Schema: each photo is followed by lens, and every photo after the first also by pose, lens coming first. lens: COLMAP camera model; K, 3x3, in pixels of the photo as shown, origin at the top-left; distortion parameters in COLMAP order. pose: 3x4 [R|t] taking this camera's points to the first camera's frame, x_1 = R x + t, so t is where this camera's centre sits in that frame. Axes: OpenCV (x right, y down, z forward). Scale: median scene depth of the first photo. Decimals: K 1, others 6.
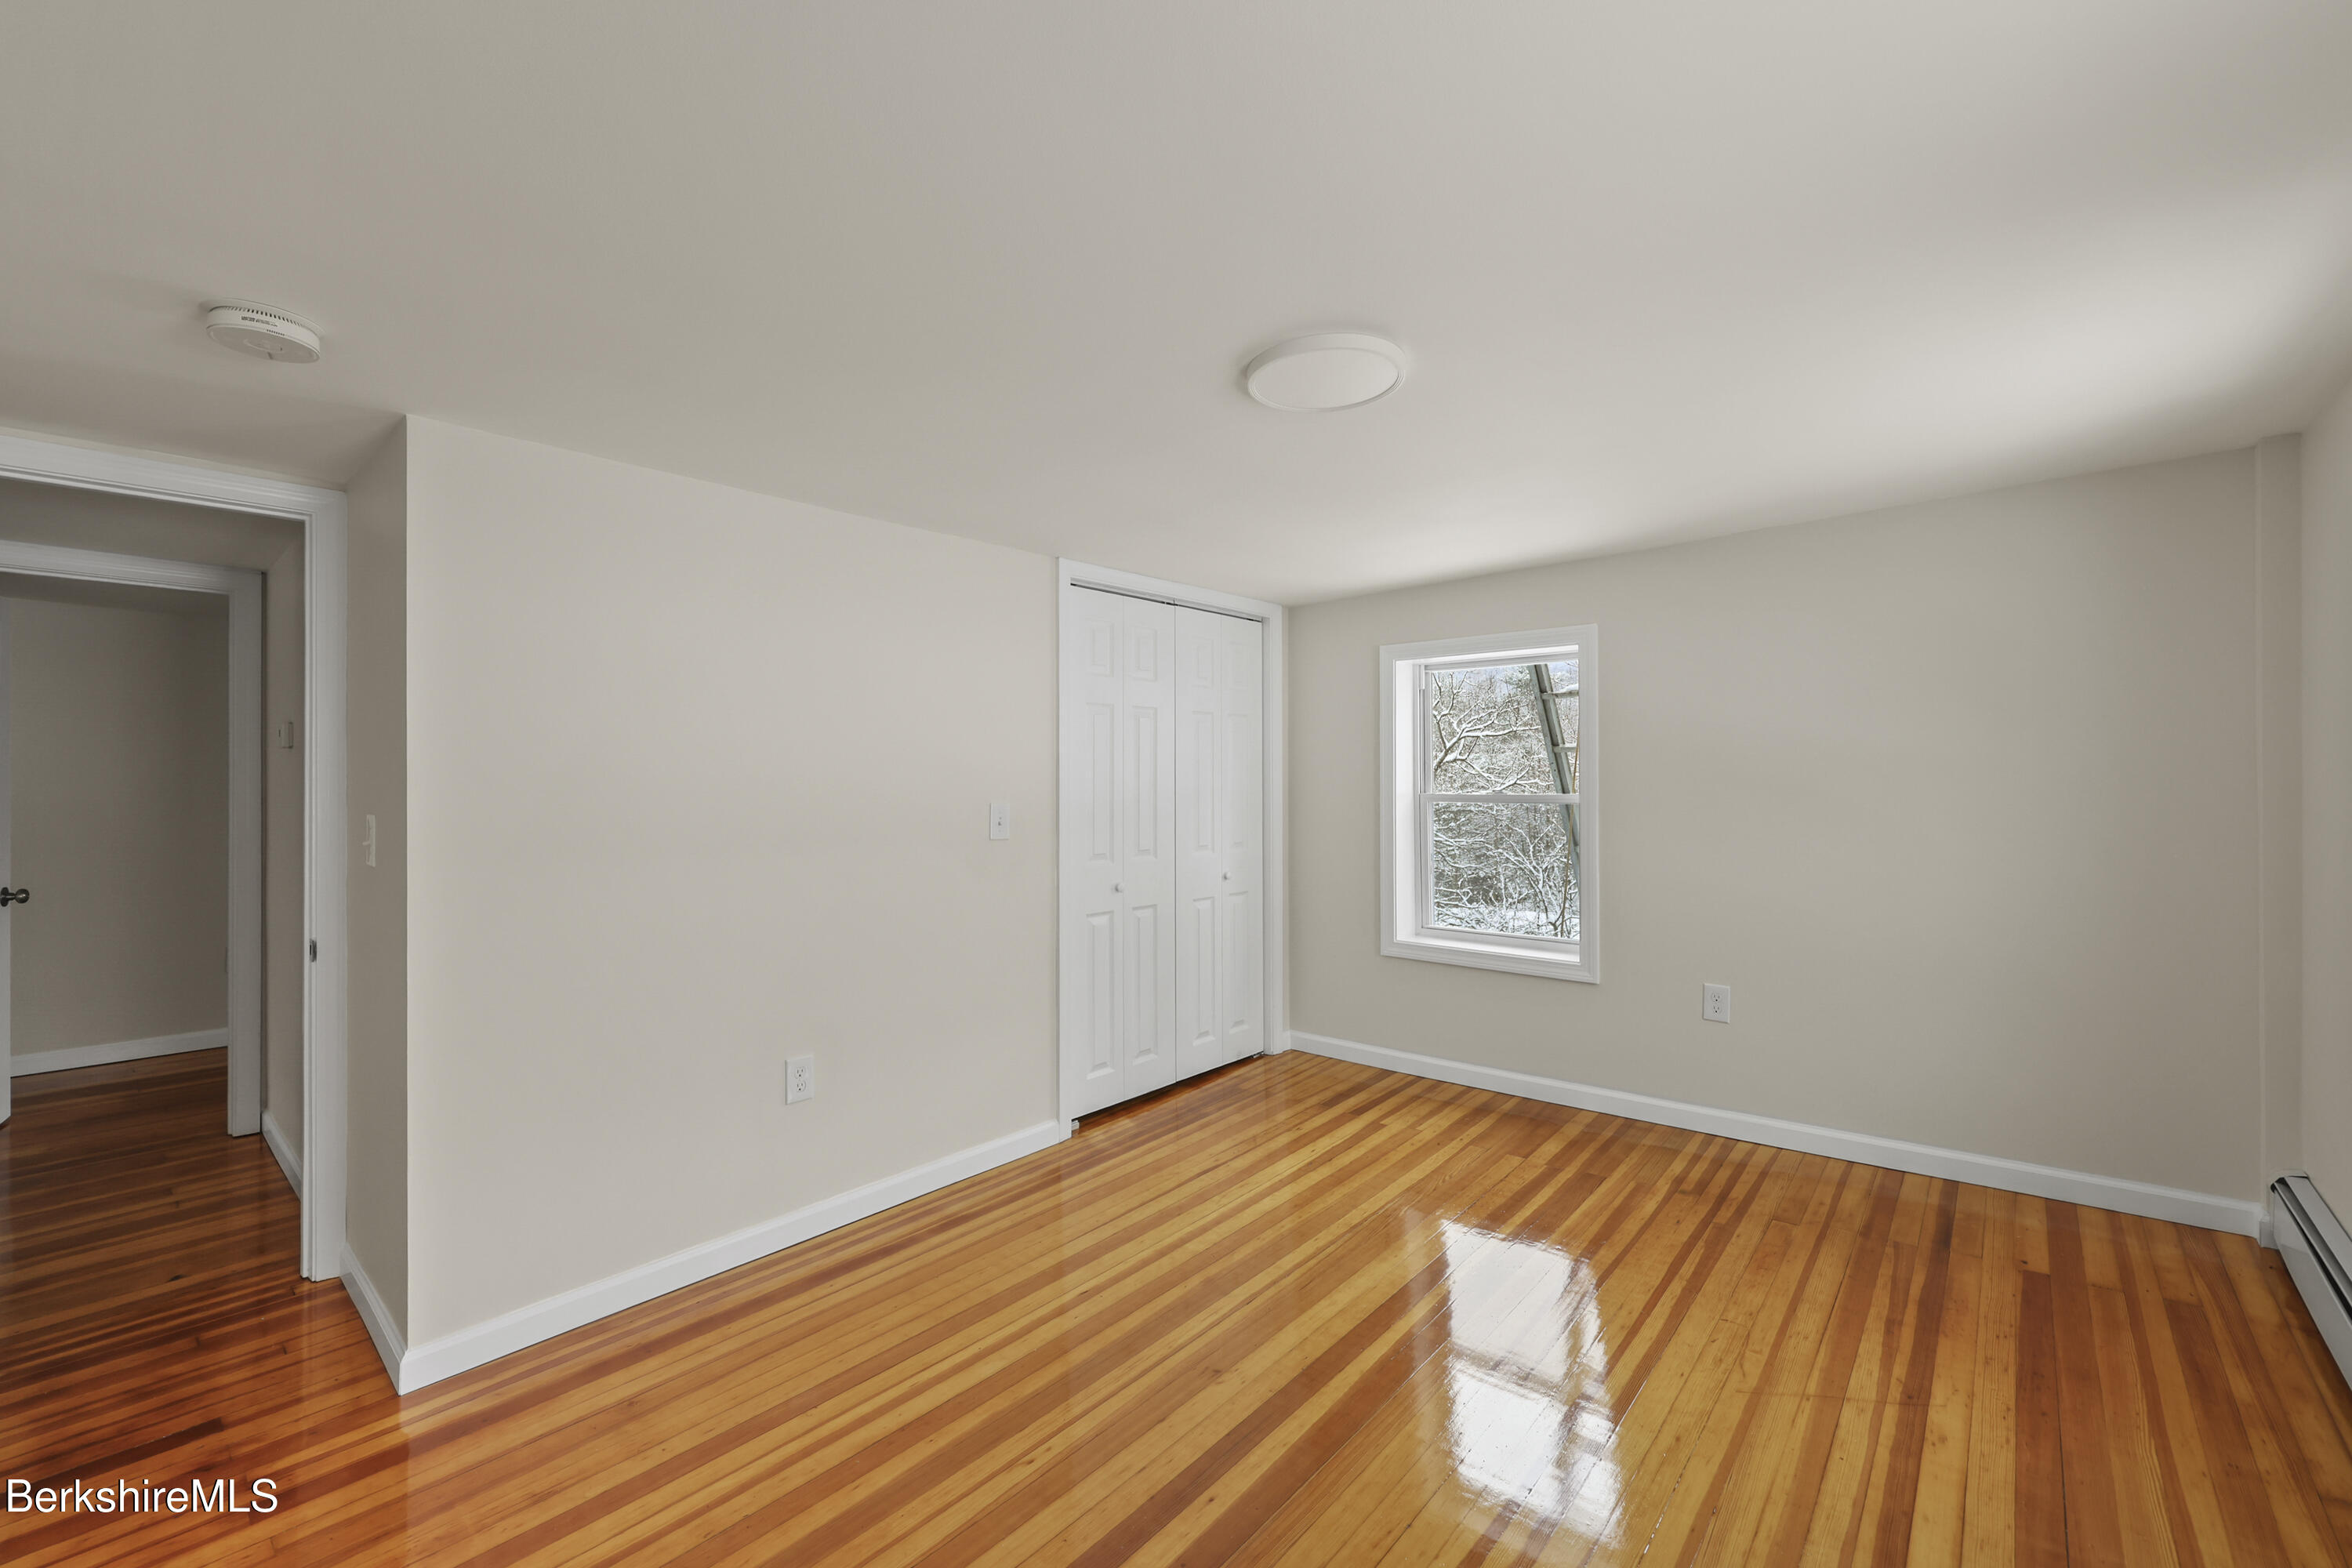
lens RADIAL K [[972.7, 0, 1185.4], [0, 972.7, 766.9], [0, 0, 1]] dist [0.000205, 0.000523]
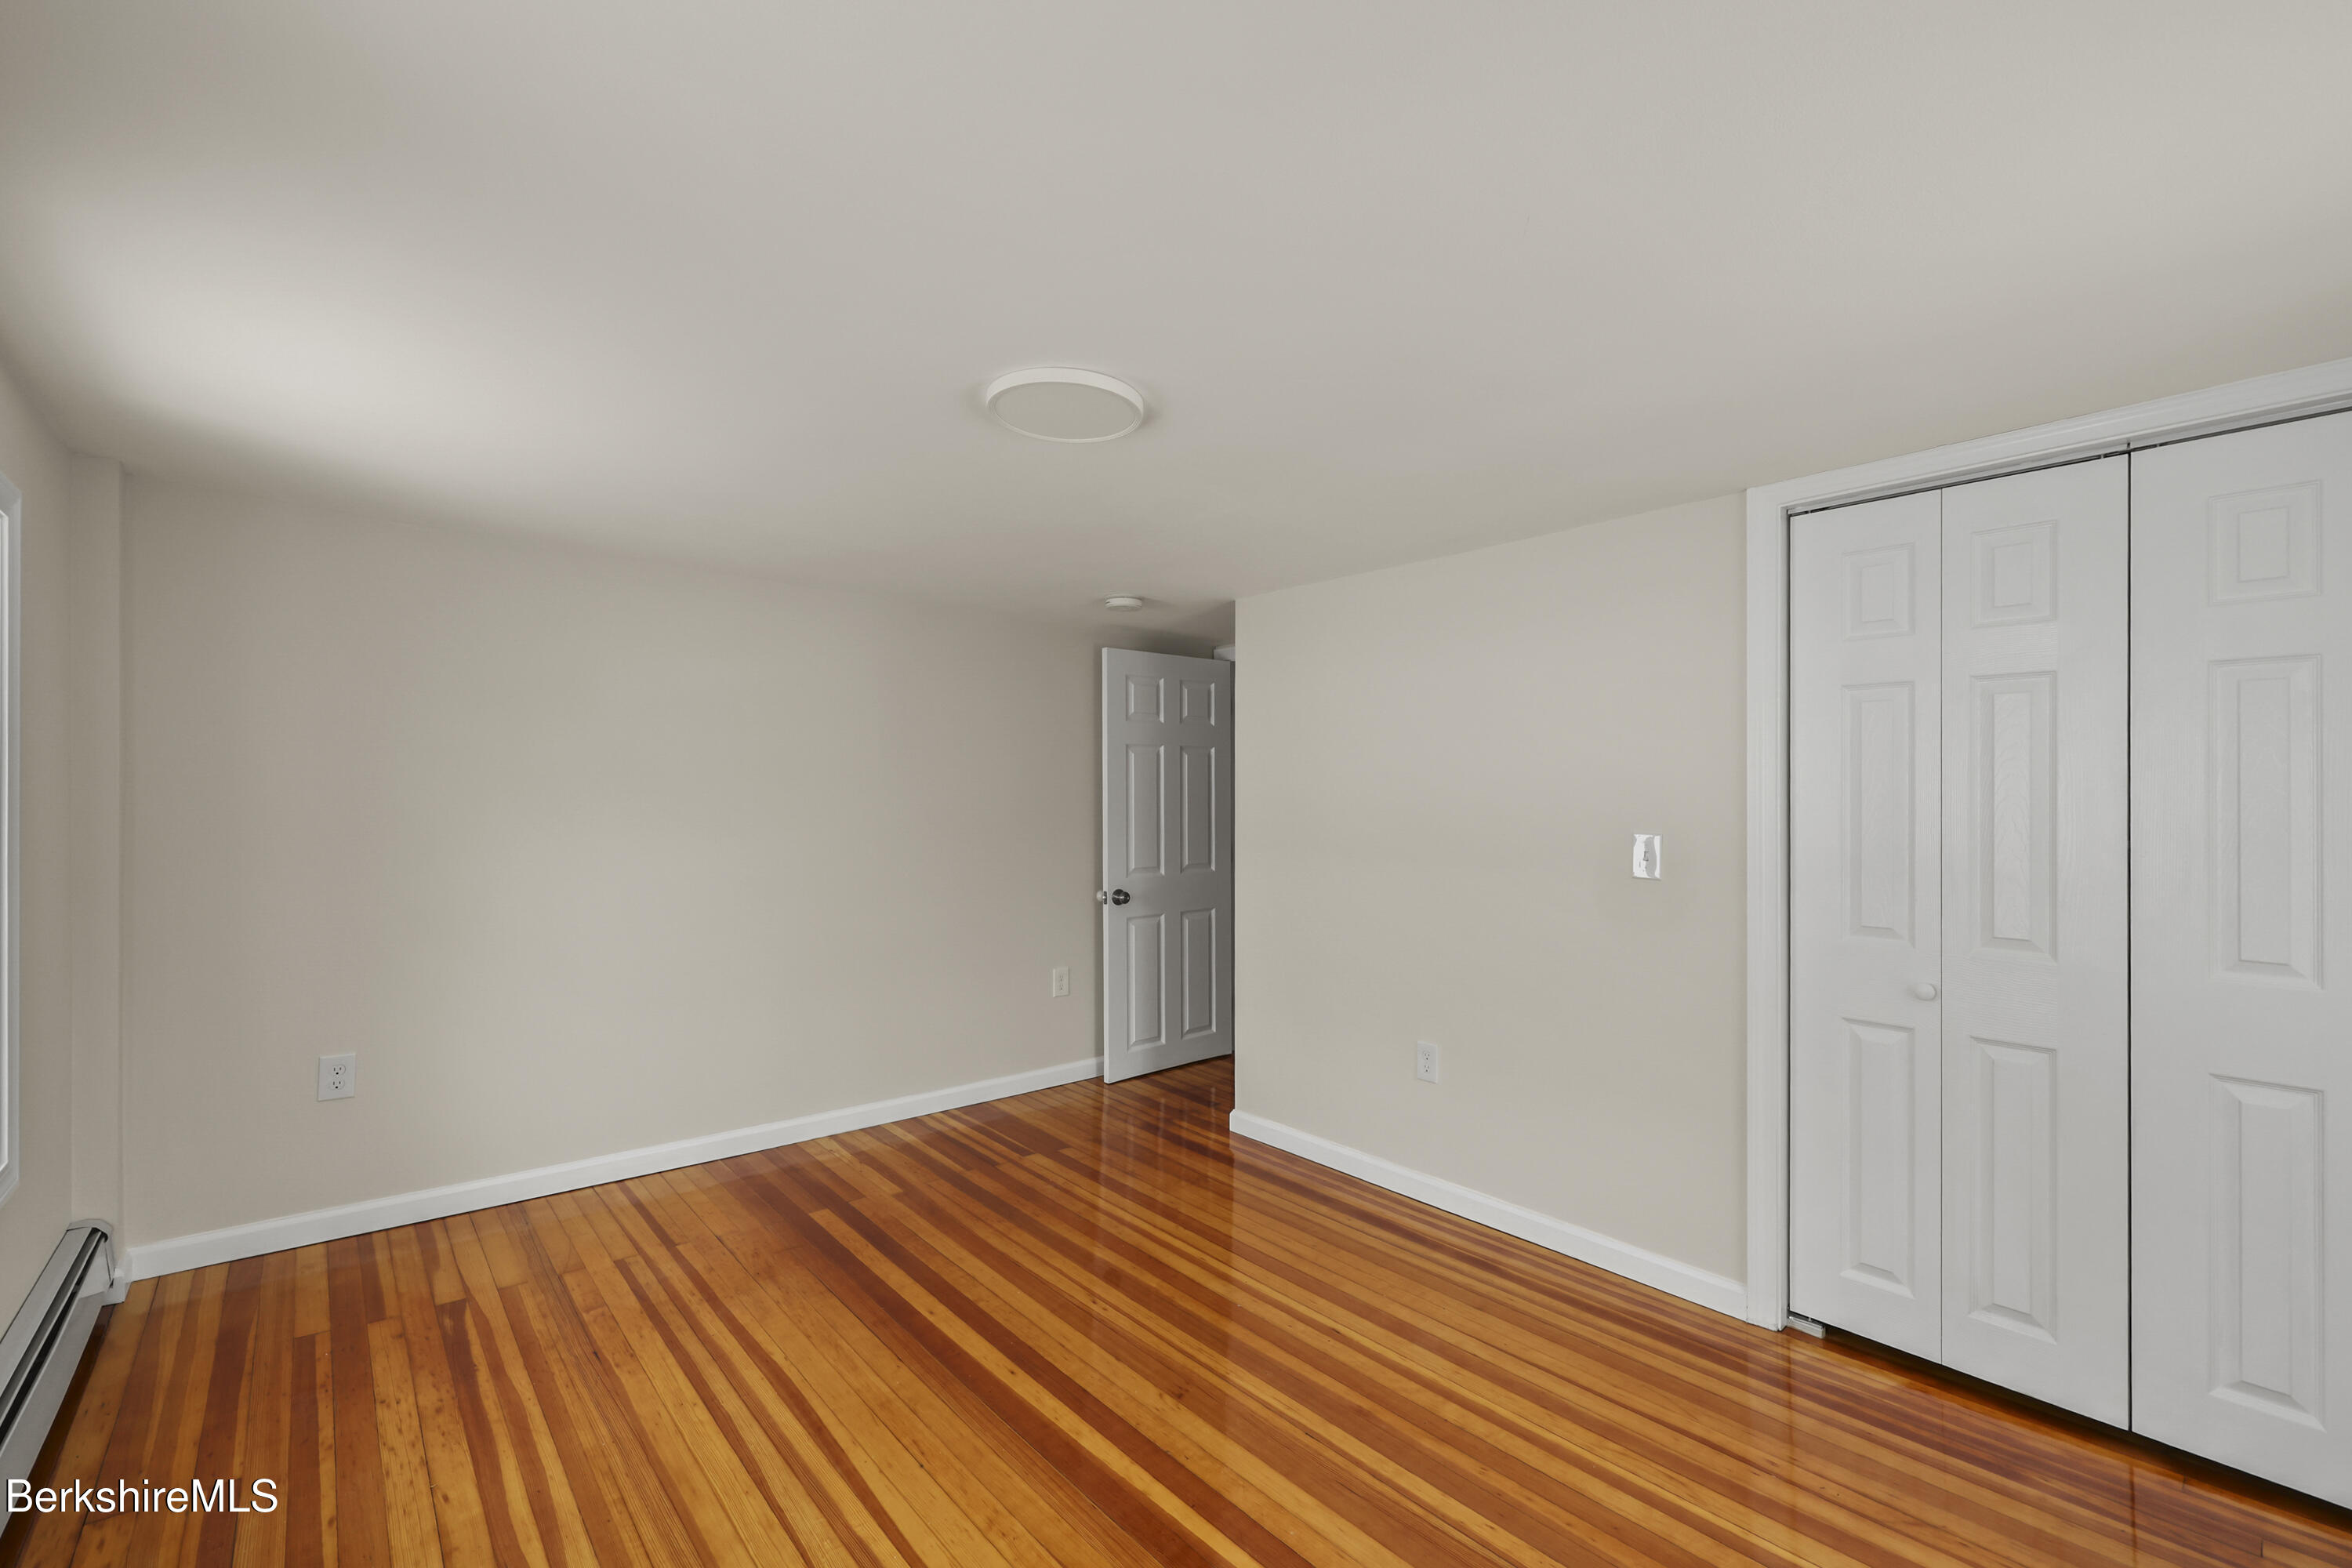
lens RADIAL K [[972.7, 0, 1183.6], [0, 972.7, 799.6], [0, 0, 1]] dist [0.000205, 0.000523]
pose [[-0.136617, 0.010260, -0.990571, 0.749321], [0.012939, 0.999880, 0.008572, -0.003839], [0.990539, -0.011646, -0.136733, 0.840669]]
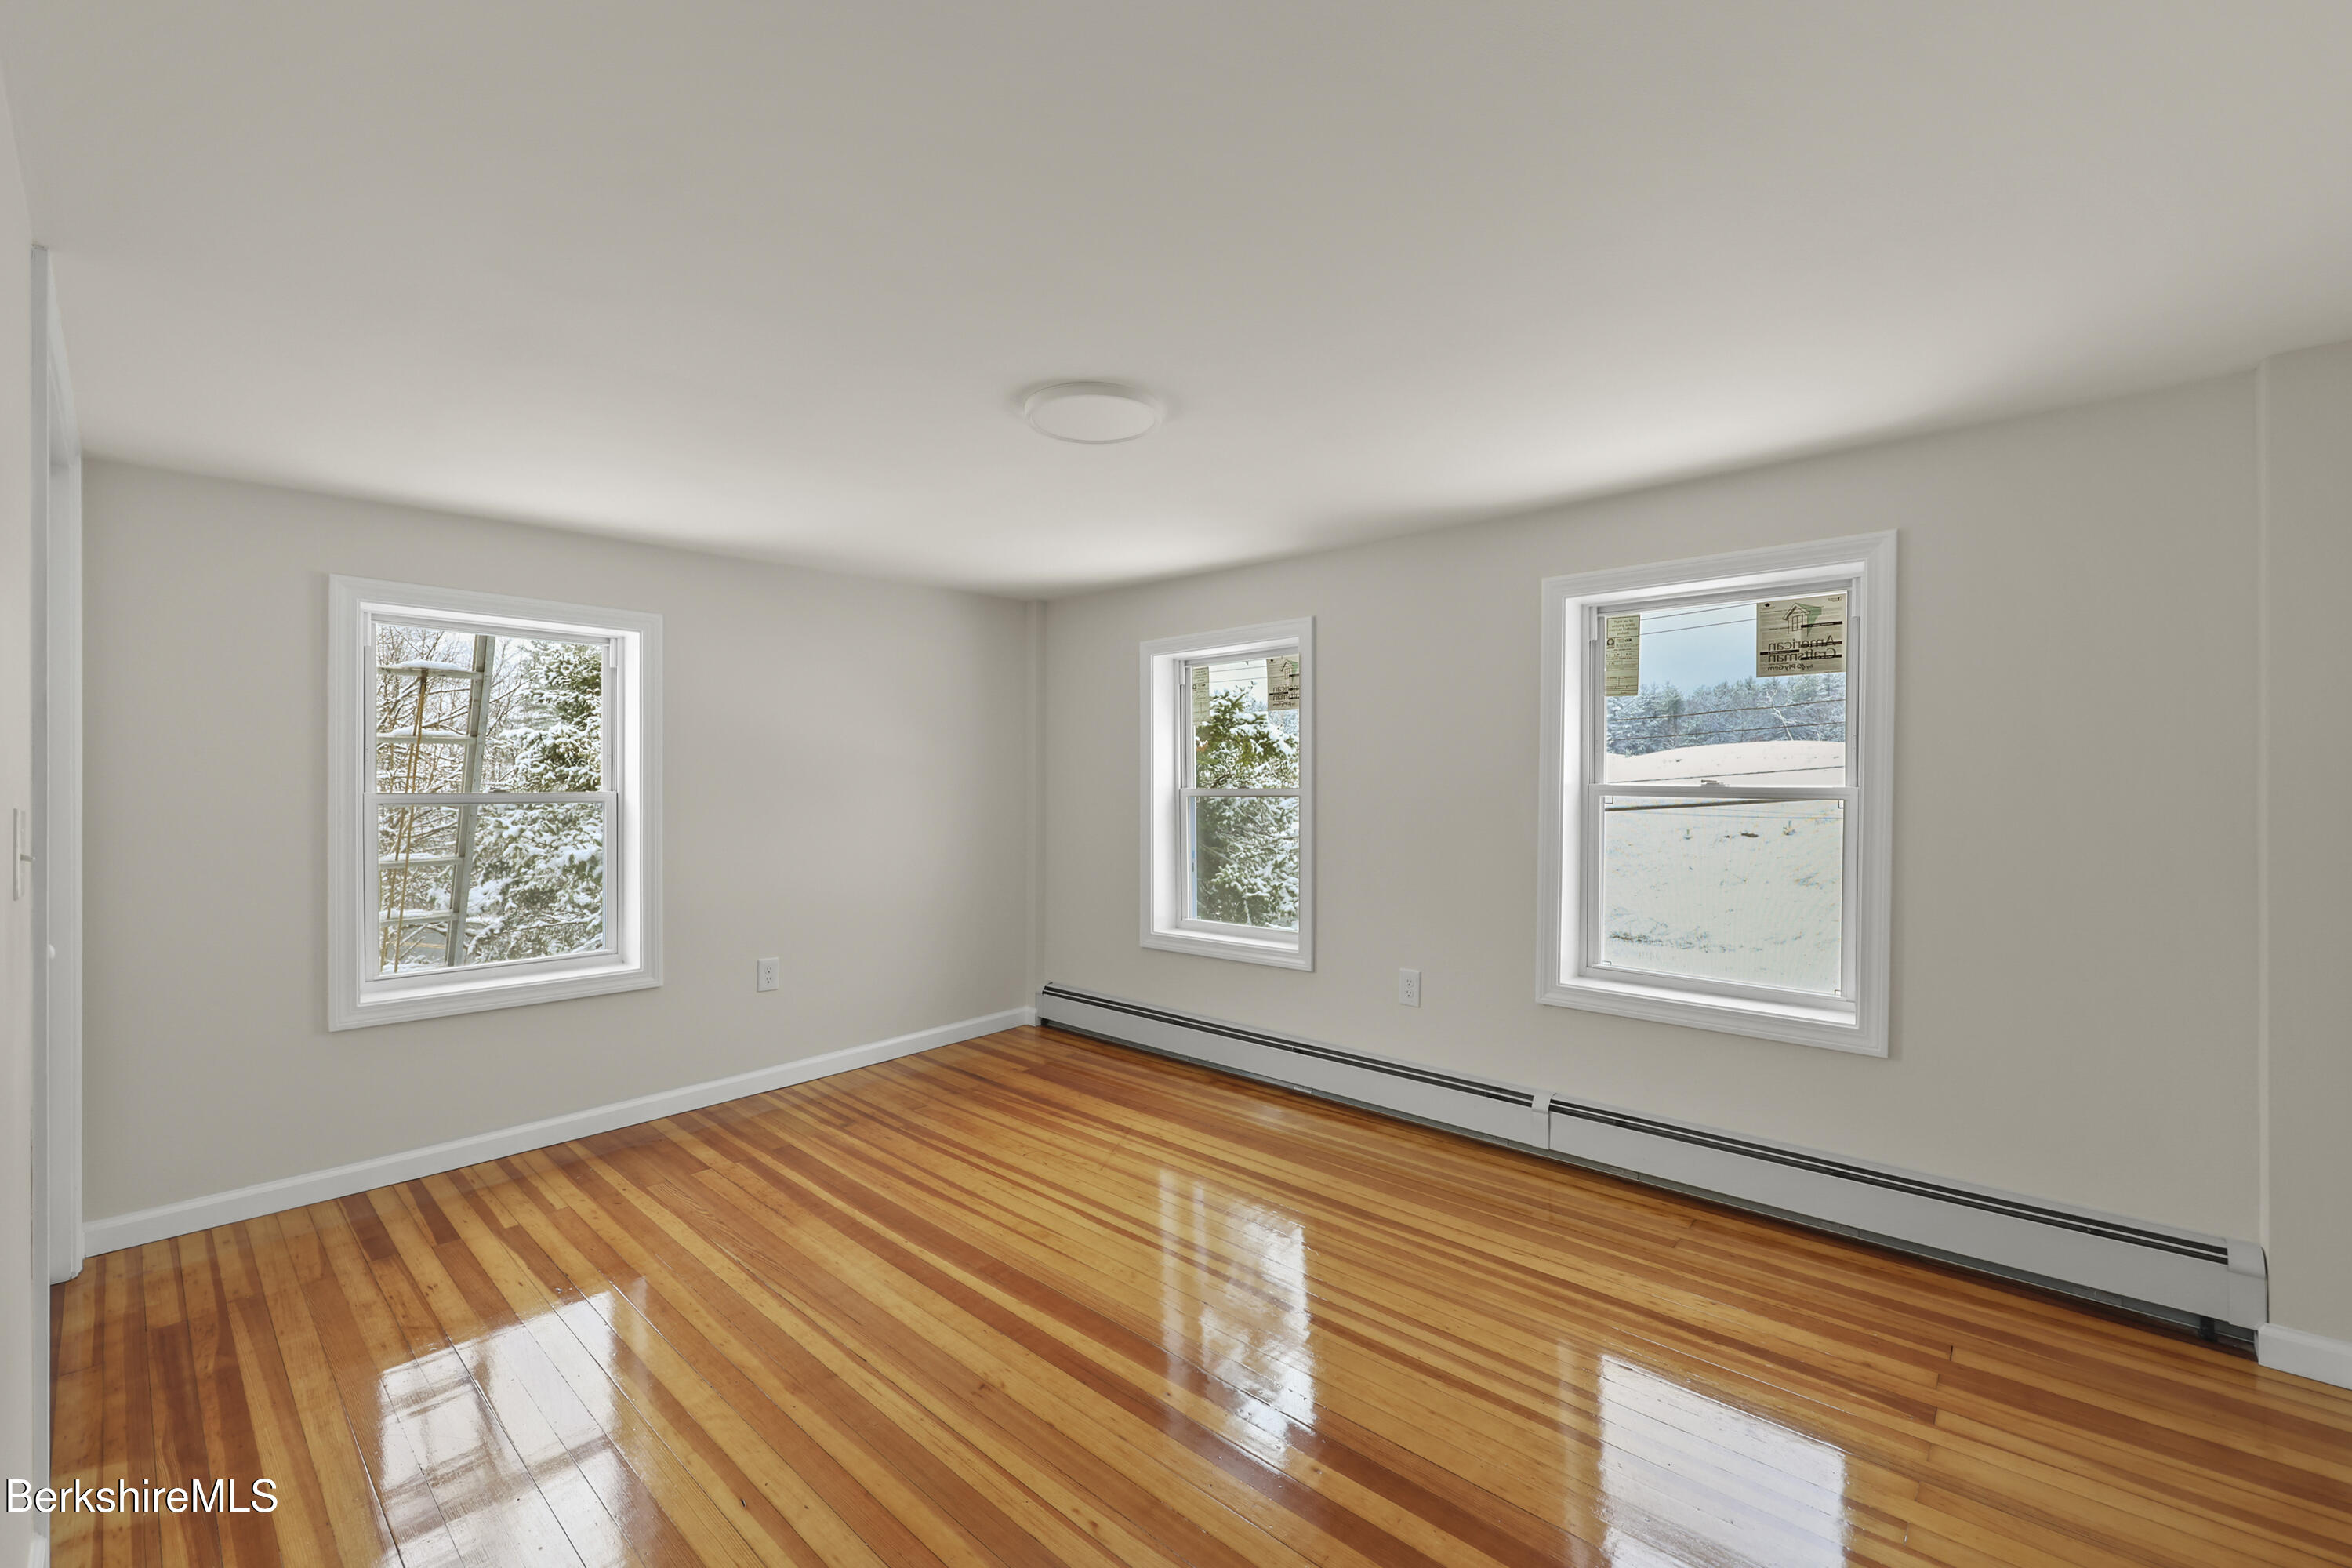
lens RADIAL K [[972.7, 0, 1176.3], [0, 972.7, 788.5], [0, 0, 1]] dist [0.000205, 0.000523]
pose [[0.033678, 0.000610, 0.999433, -0.672864], [-0.013546, 0.999908, -0.000154, 0.022334], [-0.999341, -0.013533, 0.033683, 0.574211]]
